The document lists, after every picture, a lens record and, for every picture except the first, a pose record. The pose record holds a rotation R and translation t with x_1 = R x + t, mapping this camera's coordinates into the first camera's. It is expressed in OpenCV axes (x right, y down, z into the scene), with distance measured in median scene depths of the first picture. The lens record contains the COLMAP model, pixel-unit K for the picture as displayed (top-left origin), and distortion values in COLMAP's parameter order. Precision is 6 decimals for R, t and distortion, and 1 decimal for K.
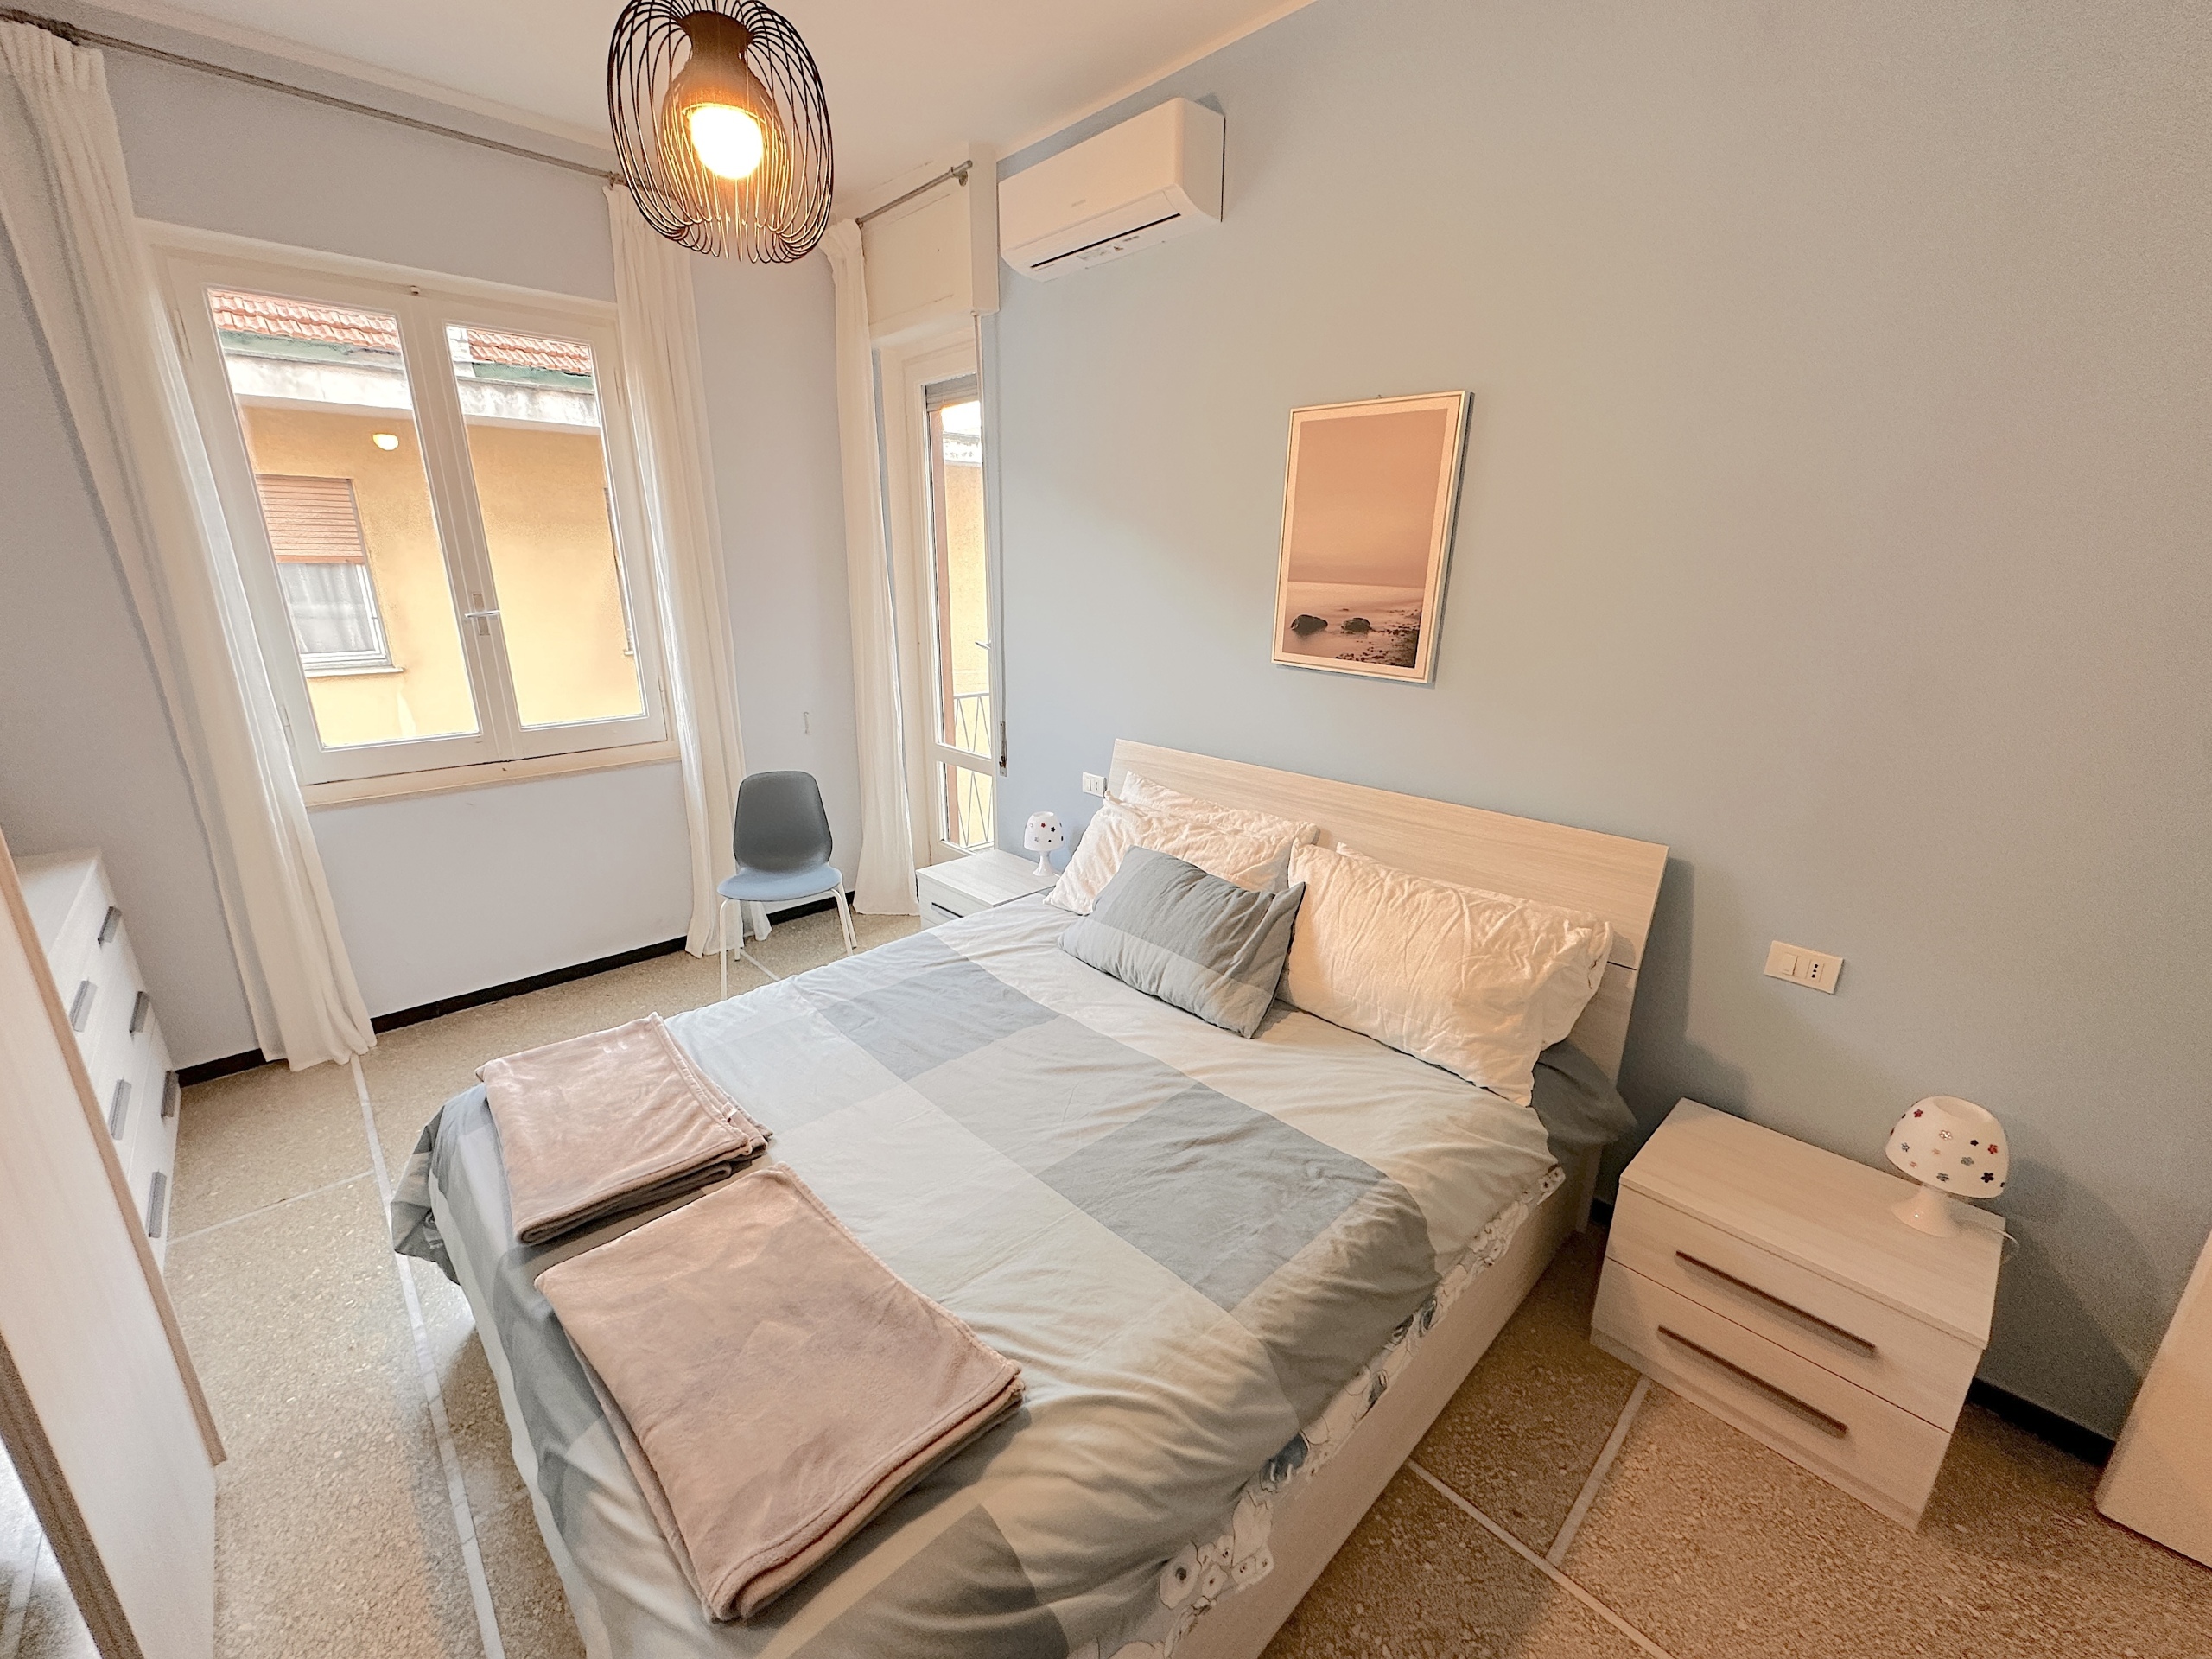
lens RADIAL K [[883.6, 0, 1099.0], [0, 883.6, 825.3], [0, 0, 1]] dist [-0.000752, 0.000424]
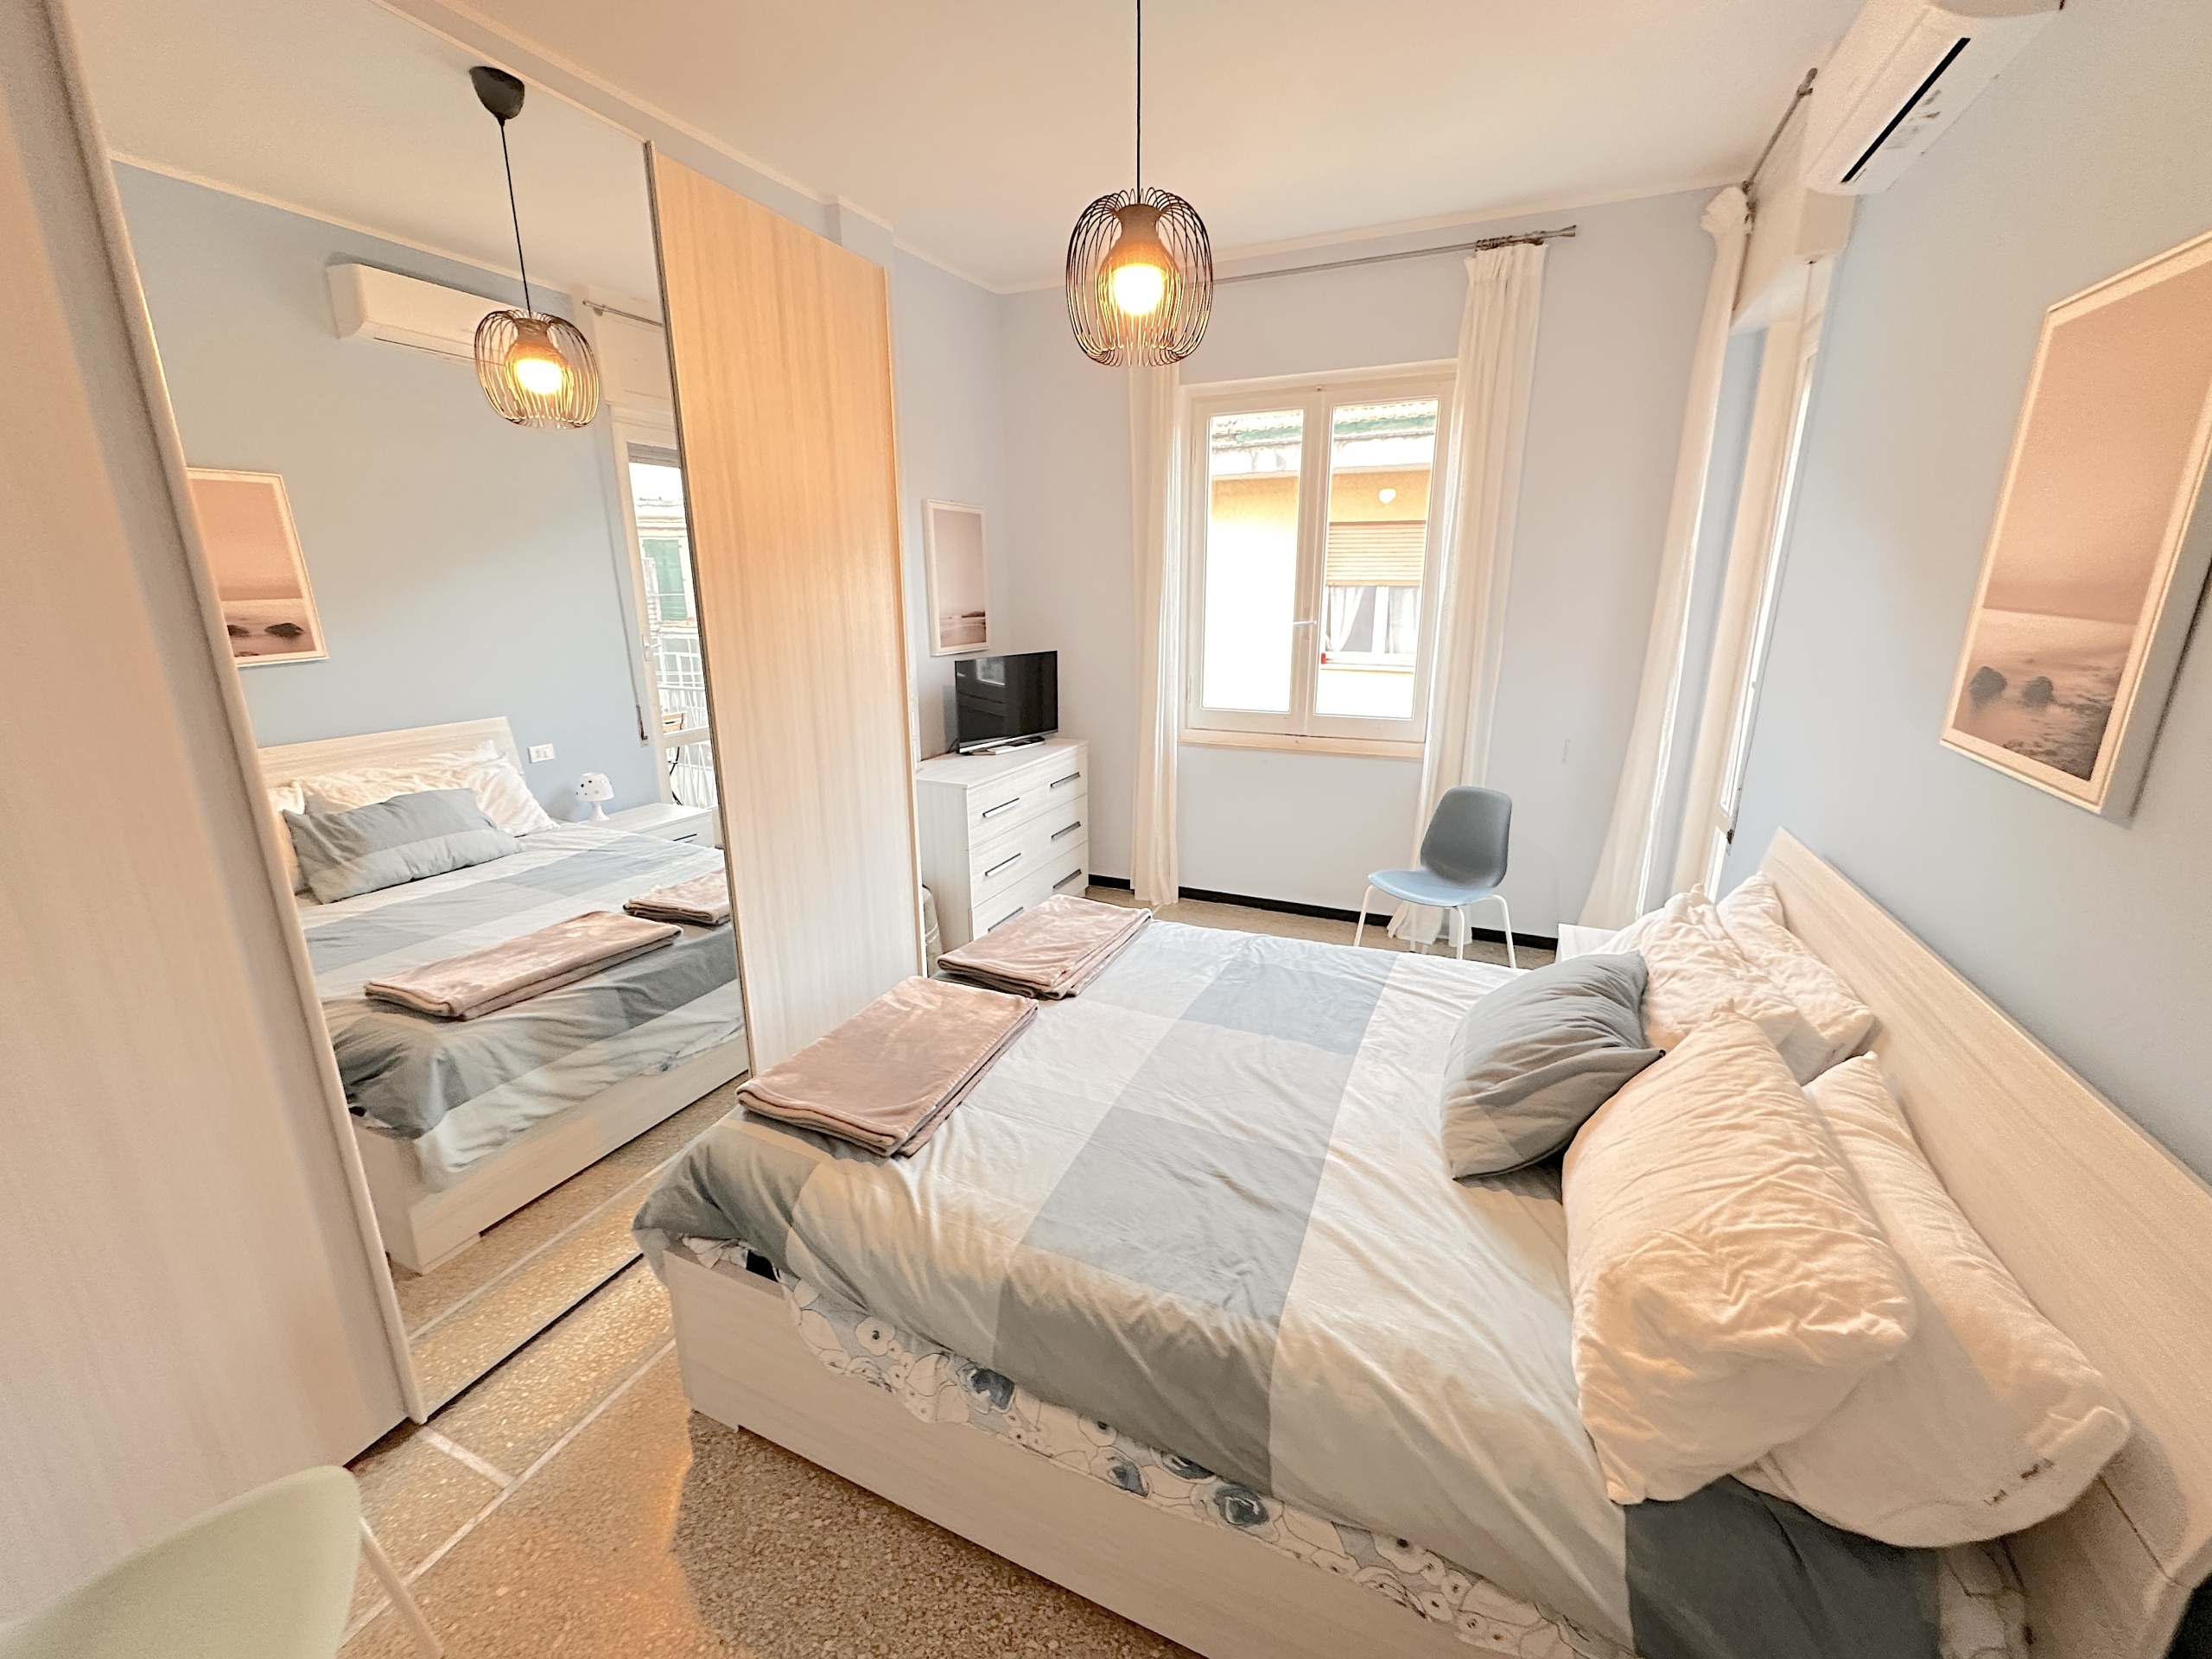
lens RADIAL K [[883.6, 0, 1099.0], [0, 883.6, 825.3], [0, 0, 1]] dist [-0.000752, 0.000424]
pose [[0.385307, 0.236985, -0.891839, 0.602778], [-0.257659, 0.955652, 0.142624, -0.081350], [0.886087, 0.174836, 0.429280, 0.290274]]
